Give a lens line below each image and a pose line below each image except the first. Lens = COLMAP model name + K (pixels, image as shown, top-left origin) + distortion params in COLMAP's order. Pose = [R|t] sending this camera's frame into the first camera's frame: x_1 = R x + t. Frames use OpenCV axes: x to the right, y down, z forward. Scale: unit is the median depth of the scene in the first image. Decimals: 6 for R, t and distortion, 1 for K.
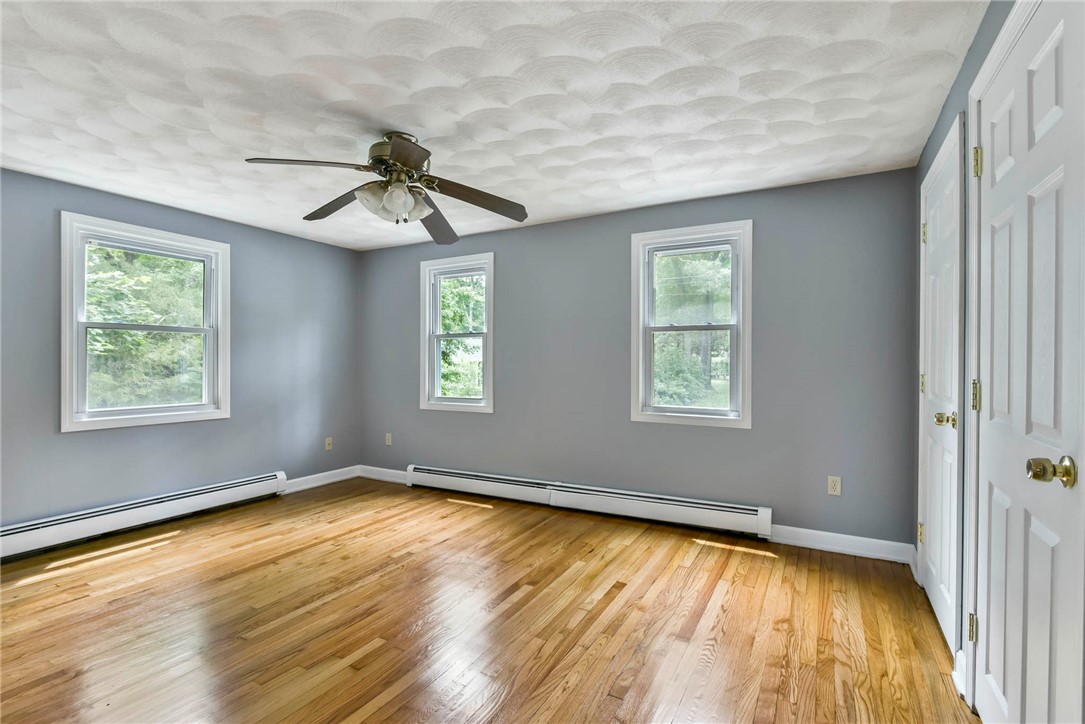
lens RADIAL K [[515.5, 0, 534.4], [0, 515.5, 356.9], [0, 0, 1]] dist [-0.001723, -0.002357]
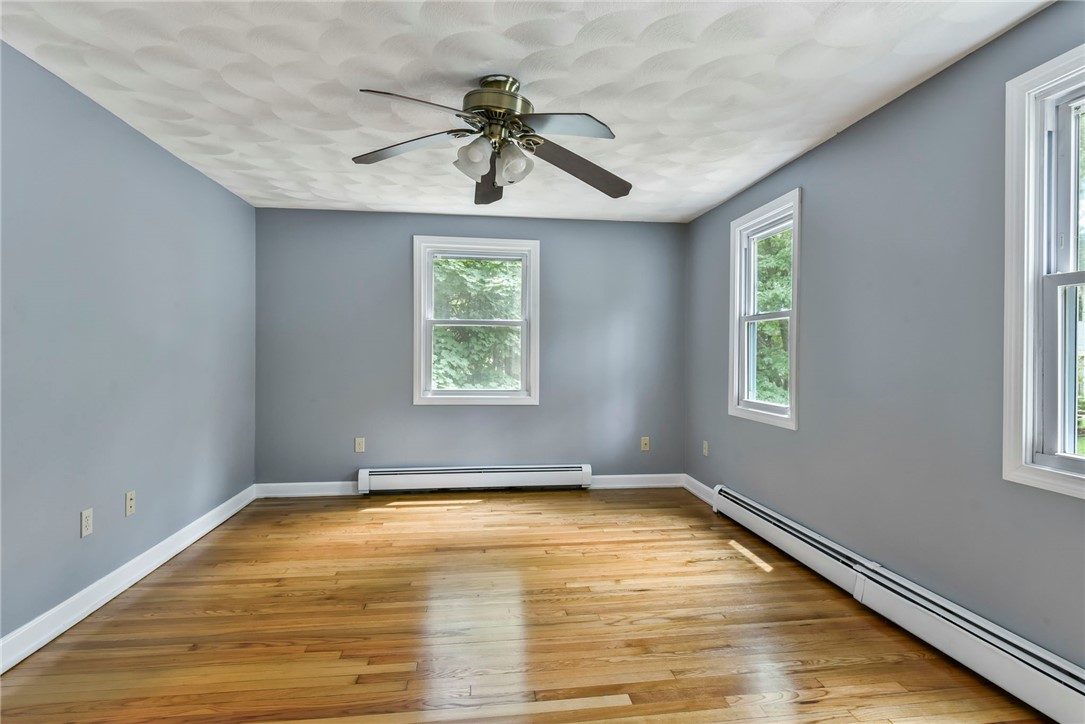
lens RADIAL K [[550.5, 0, 537.5], [0, 550.5, 352.5], [0, 0, 1]] dist [0.003736, -0.004324]
pose [[0.593480, 0.004684, -0.804835, 0.338496], [-0.000319, 0.999984, 0.005584, 0.005203], [0.804849, -0.003058, 0.593472, 0.357614]]
